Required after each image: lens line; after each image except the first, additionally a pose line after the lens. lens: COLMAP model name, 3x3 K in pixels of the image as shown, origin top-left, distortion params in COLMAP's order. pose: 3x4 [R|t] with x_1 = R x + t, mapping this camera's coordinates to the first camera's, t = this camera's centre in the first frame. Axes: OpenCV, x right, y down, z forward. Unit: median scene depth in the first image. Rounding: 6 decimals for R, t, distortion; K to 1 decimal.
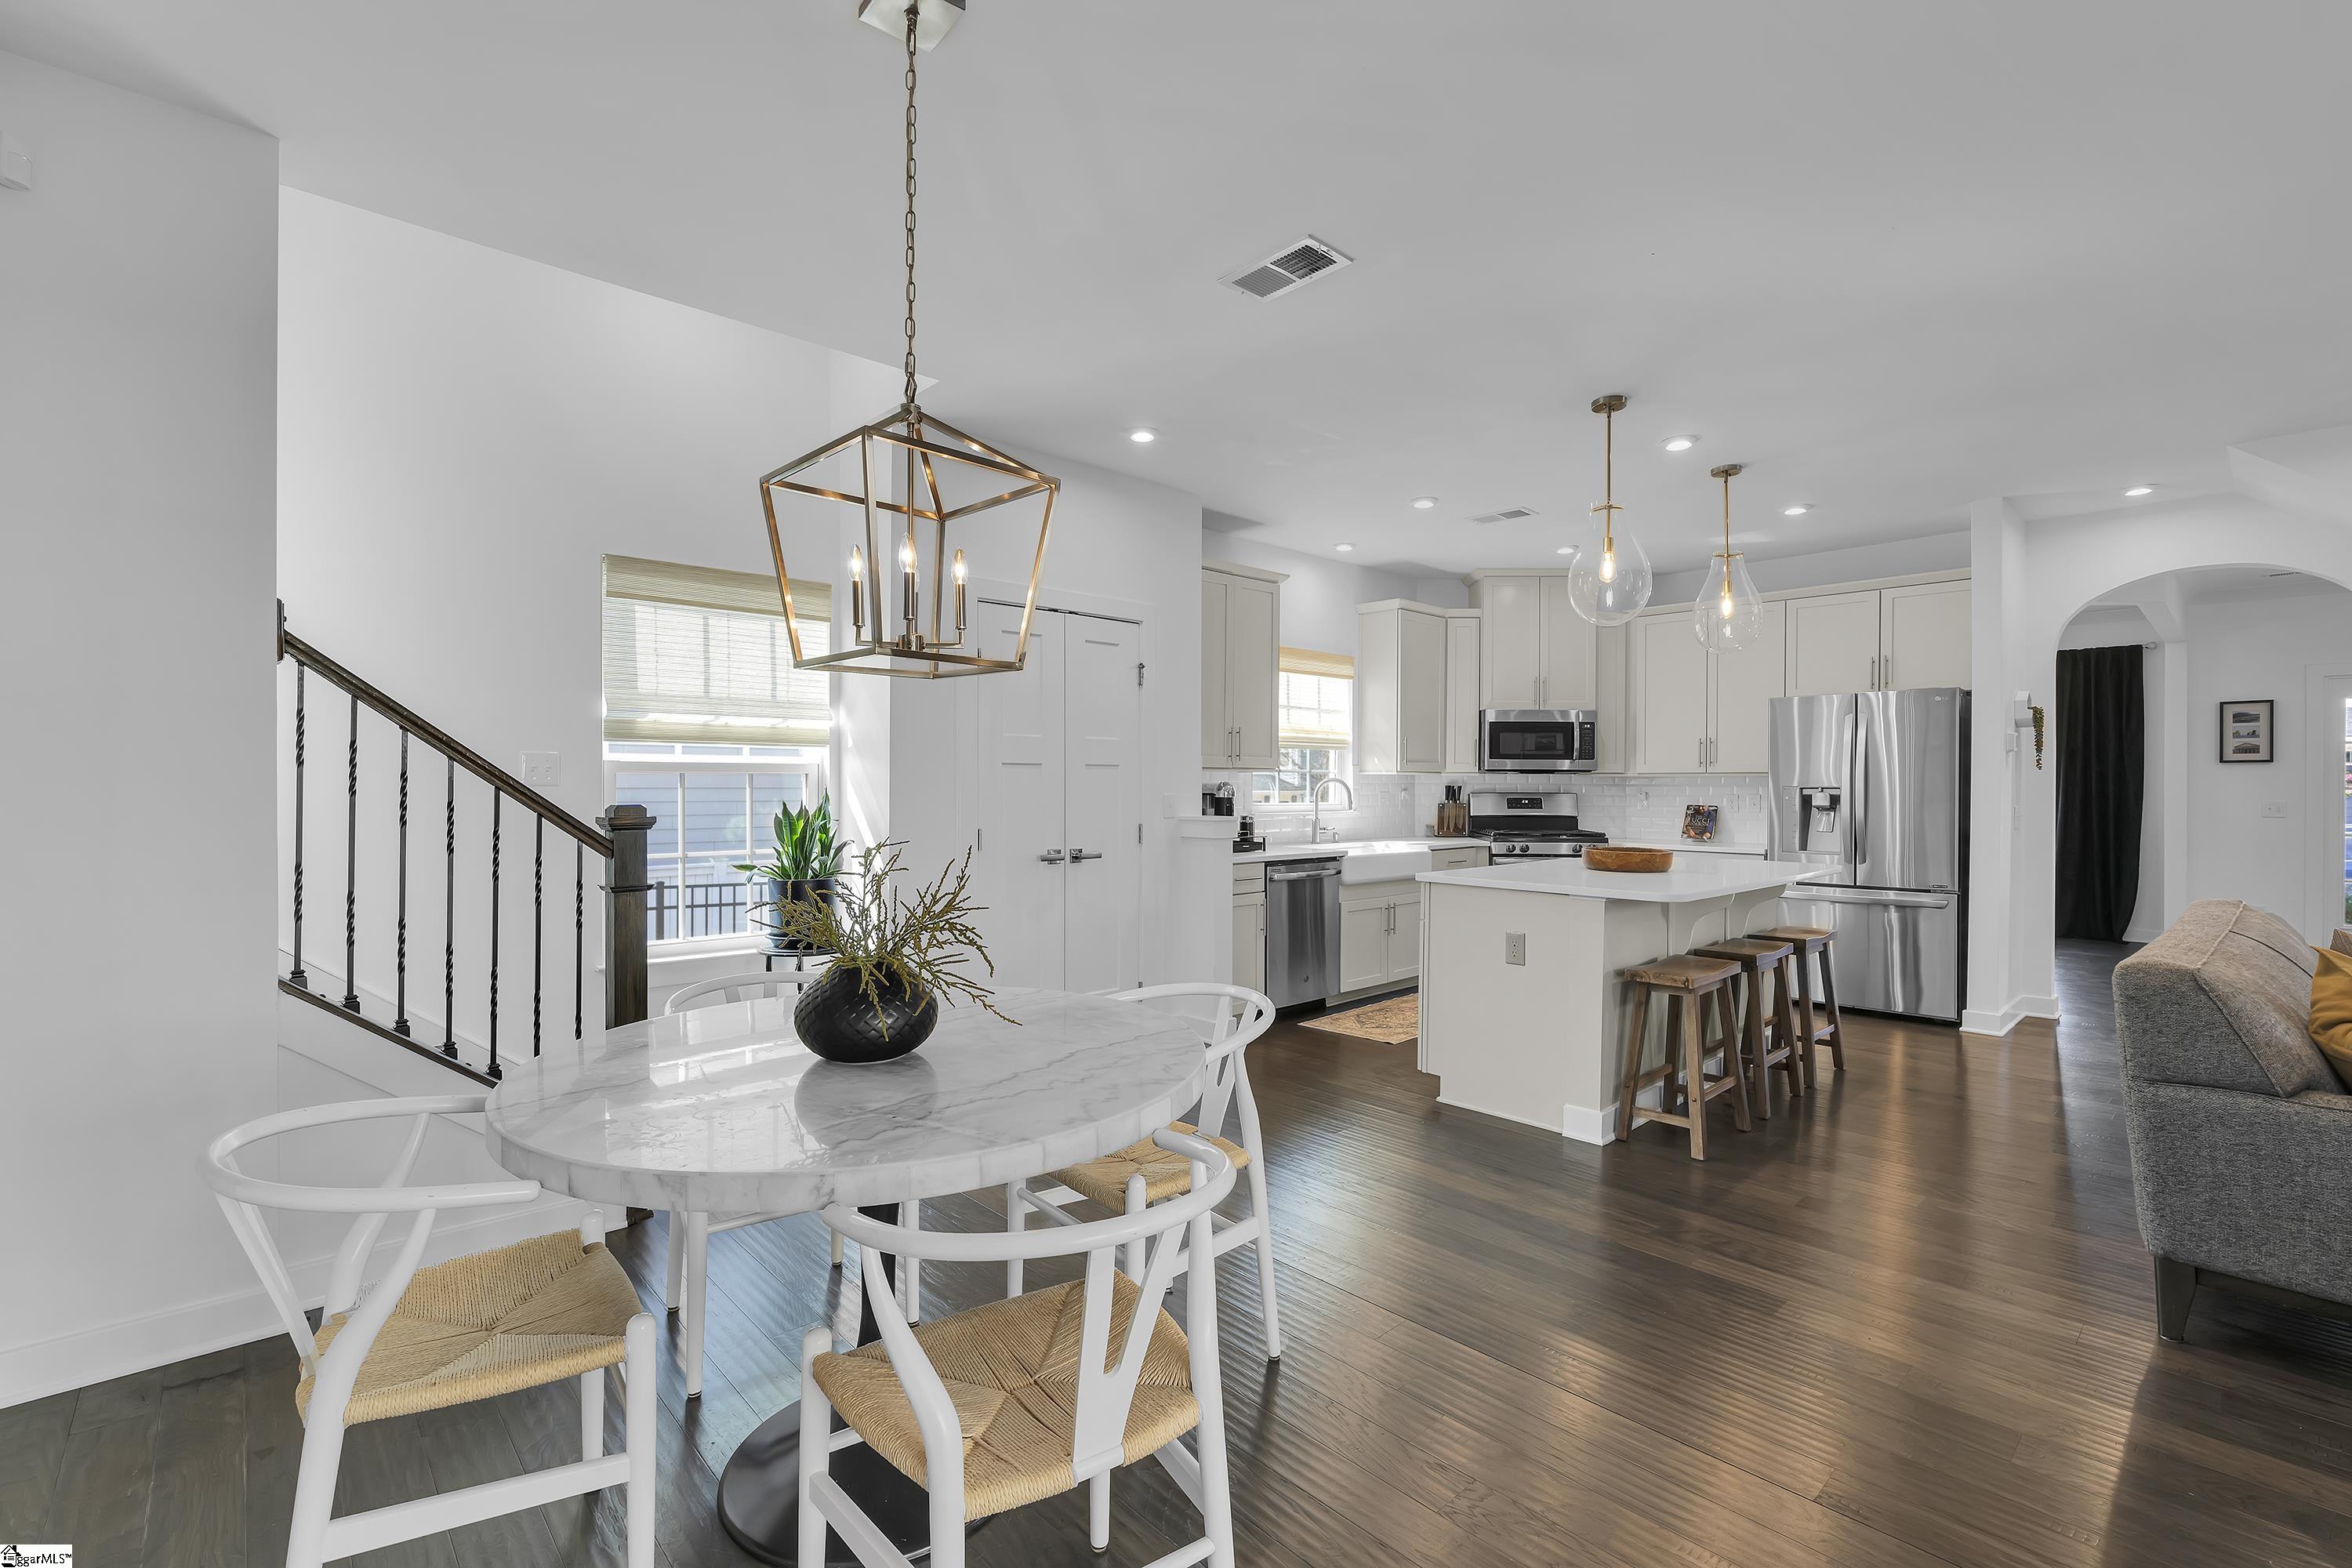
lens RADIAL K [[1028.1, 0, 1171.2], [0, 1028.1, 784.8], [0, 0, 1]] dist [-0.002568, 0.000086]
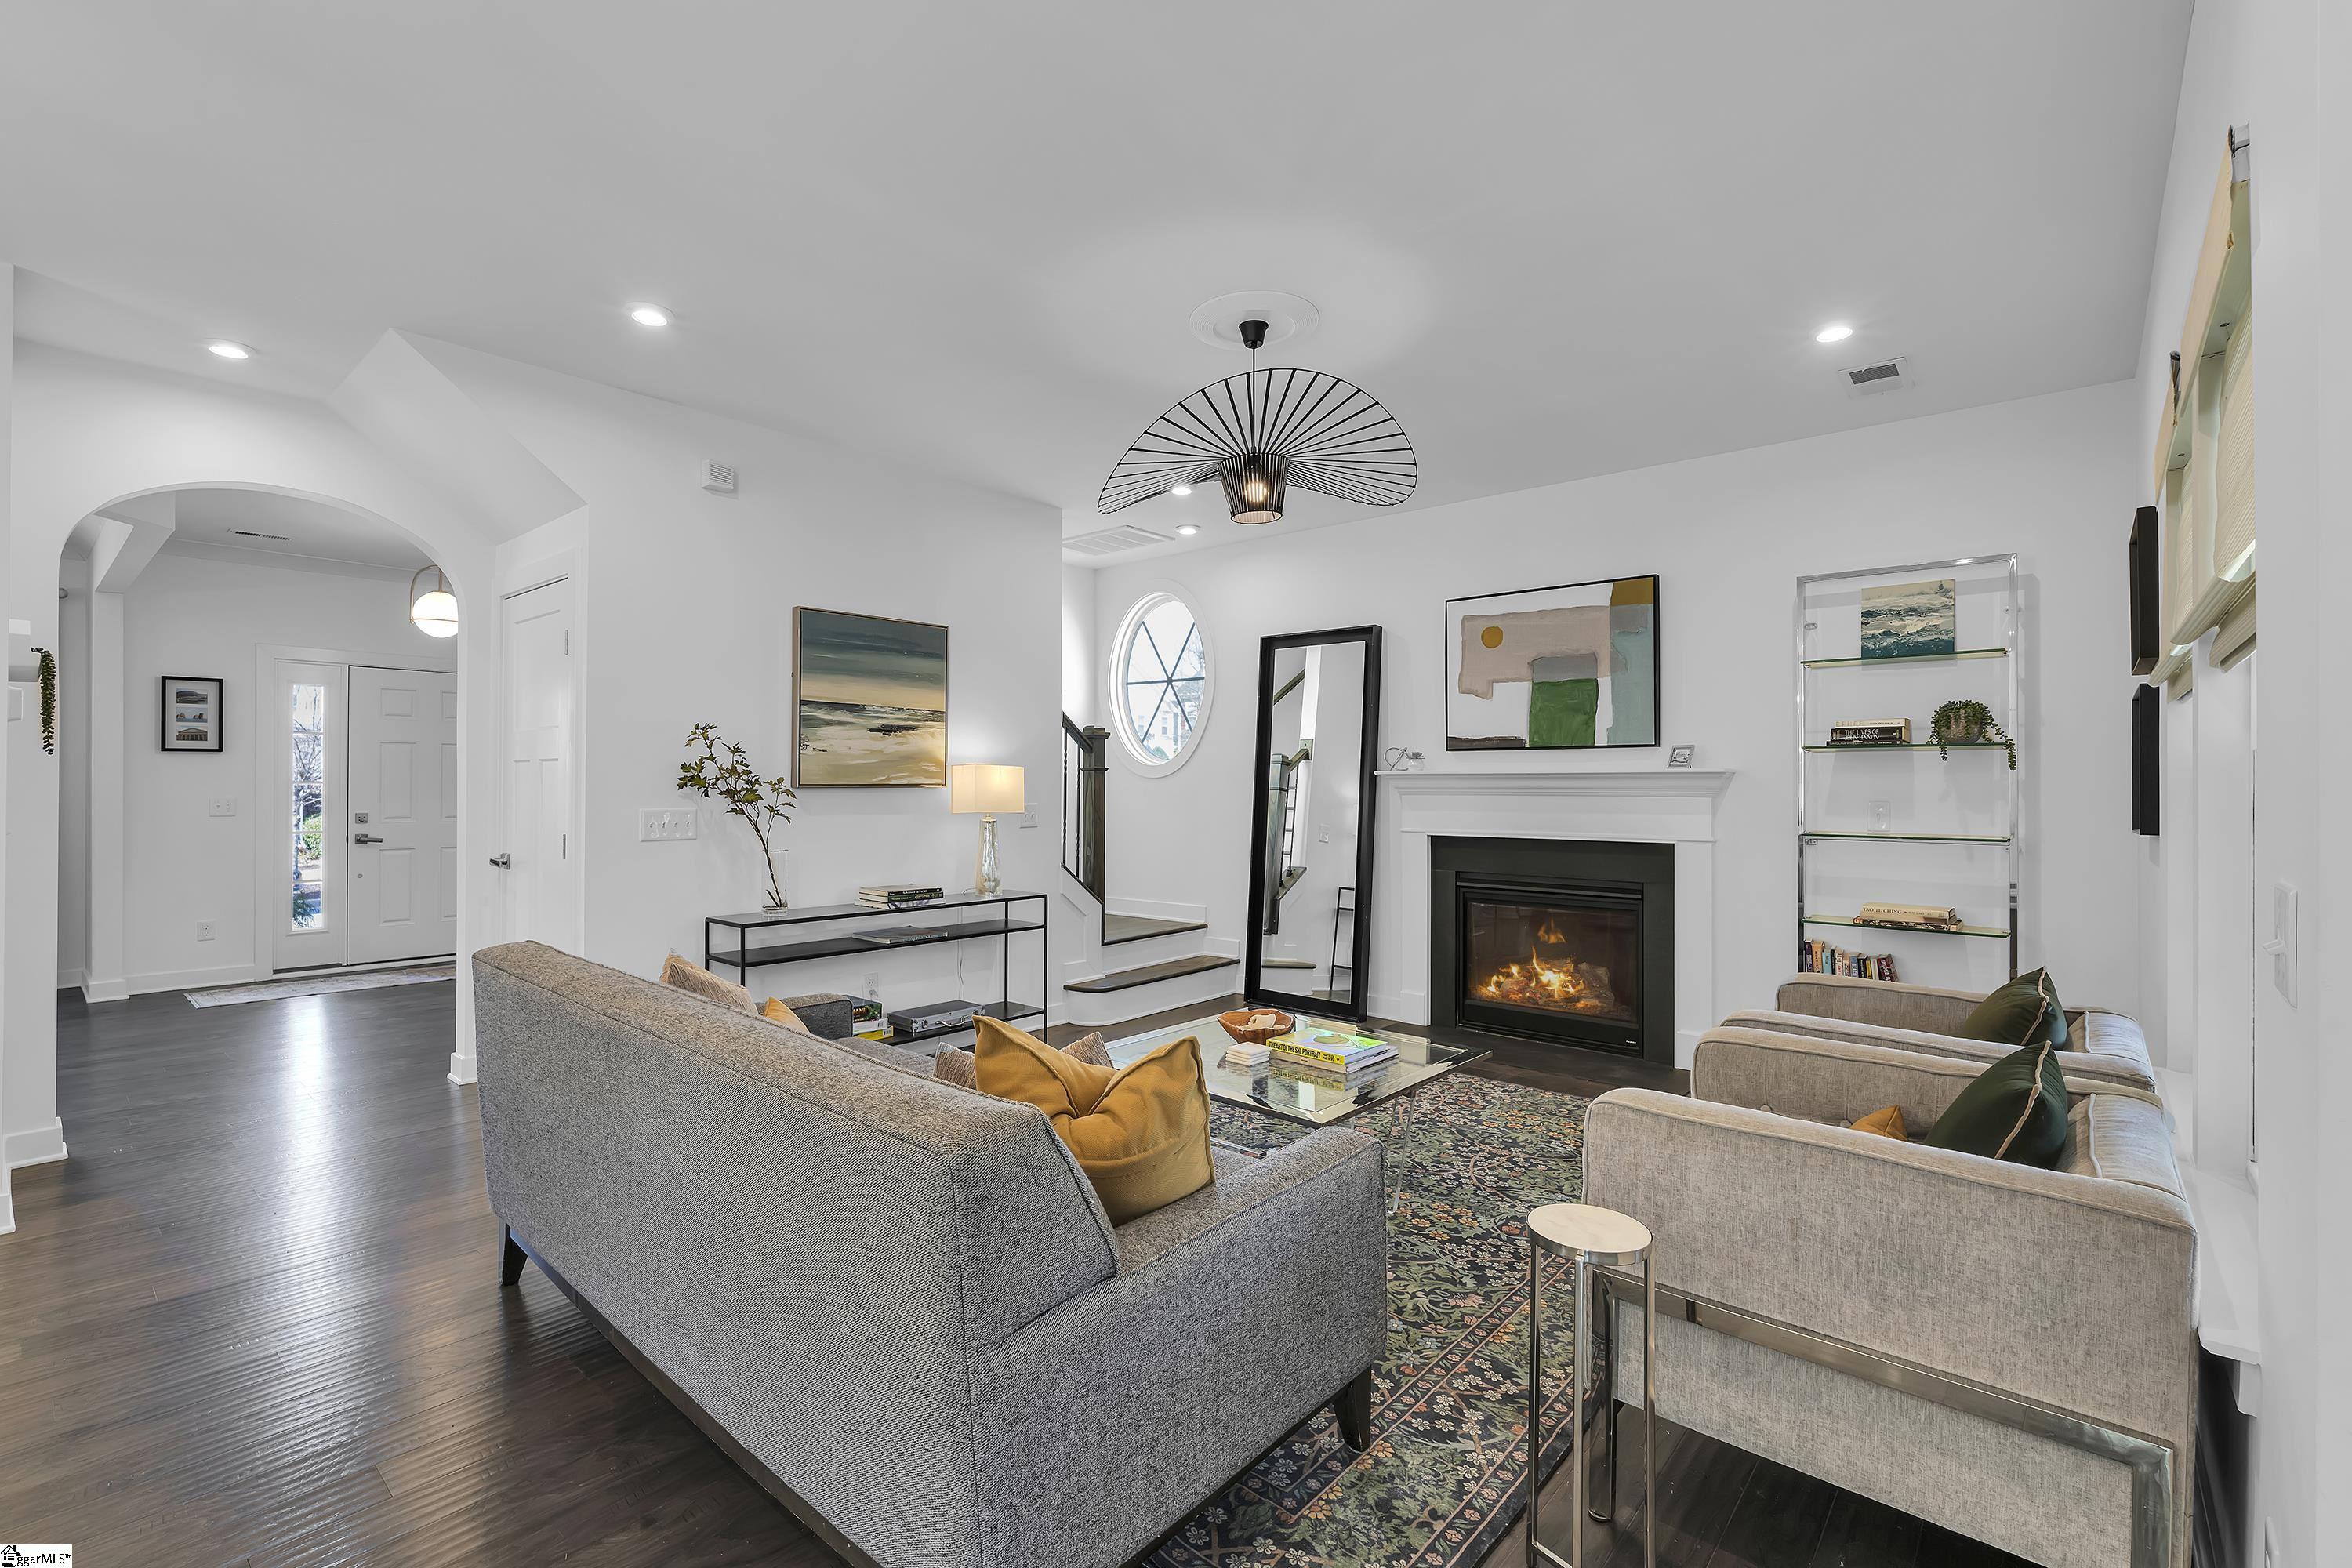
lens RADIAL K [[1046.6, 0, 1164.3], [0, 1046.6, 767.7], [0, 0, 1]] dist [-0.002964, 0.000094]
pose [[-0.098720, 0.010455, 0.995060, 0.152918], [-0.000597, 0.999944, -0.010565, 0.000168], [-0.995115, -0.001637, -0.098708, 0.362140]]
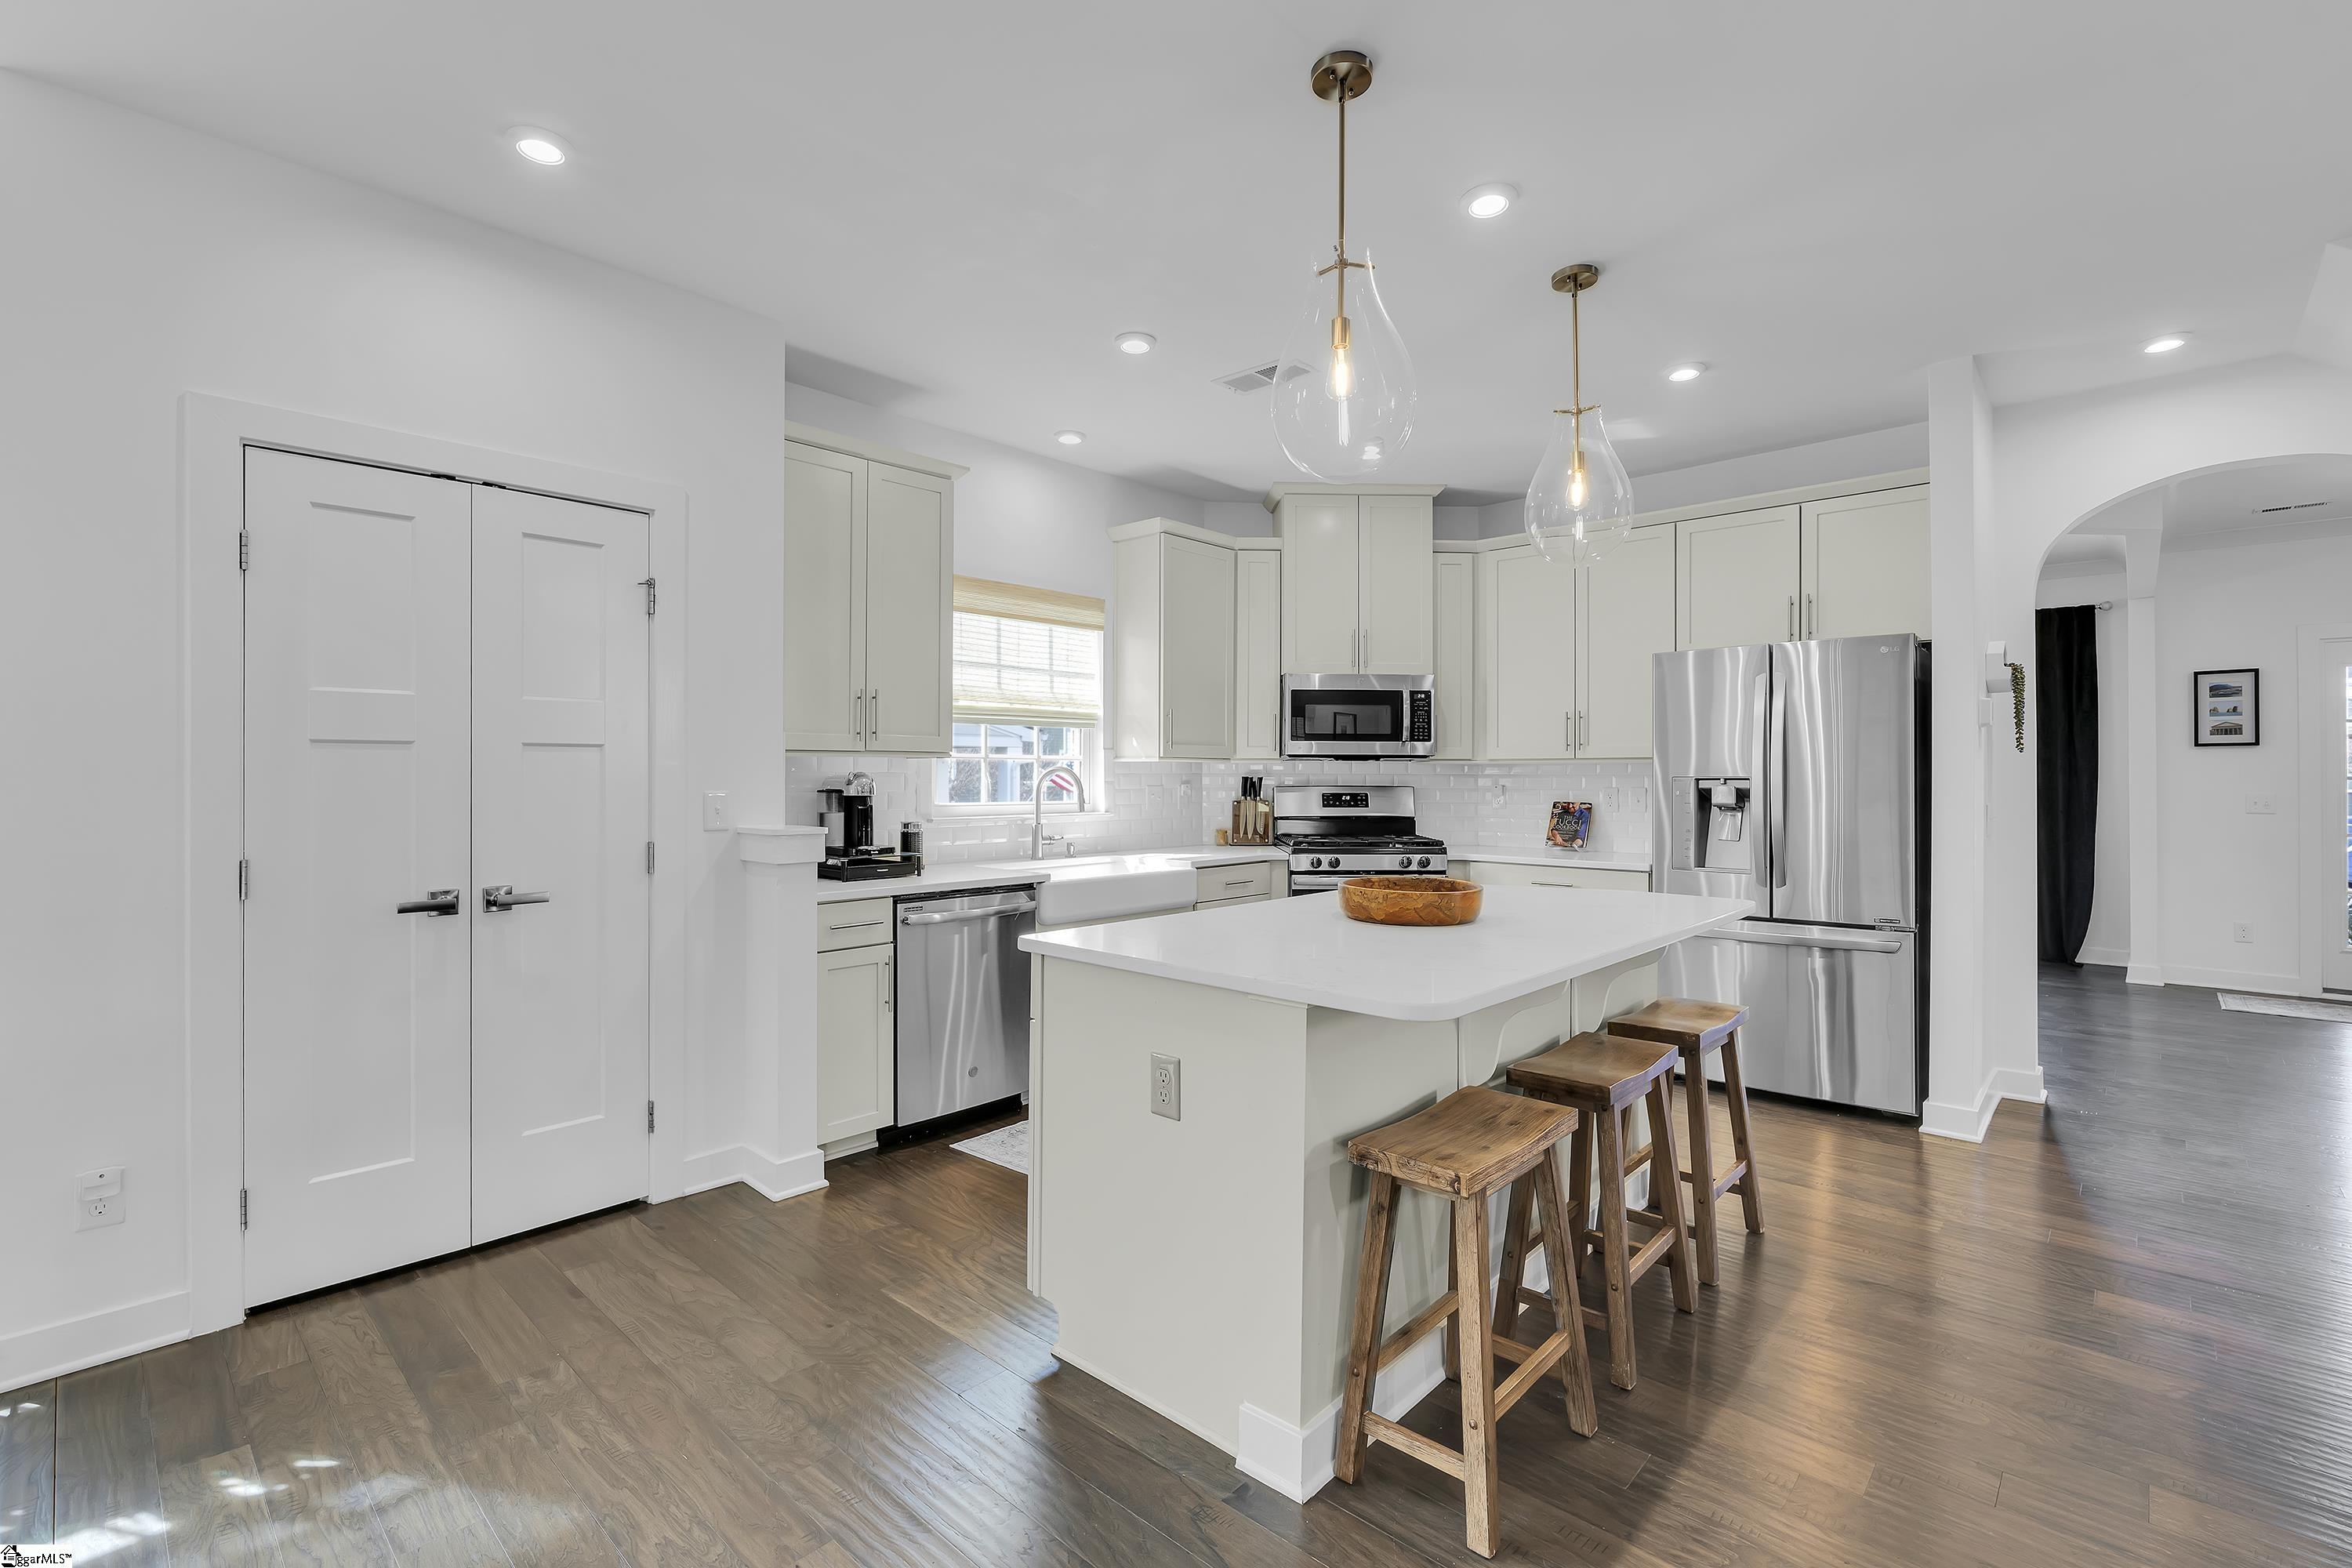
lens RADIAL K [[1046.6, 0, 1164.3], [0, 1046.6, 767.7], [0, 0, 1]] dist [-0.002964, 0.000094]
pose [[0.997507, -0.002133, 0.070531, 0.183057], [0.002777, 0.999955, -0.009025, 0.000871], [-0.070509, 0.009199, 0.997469, 0.285950]]
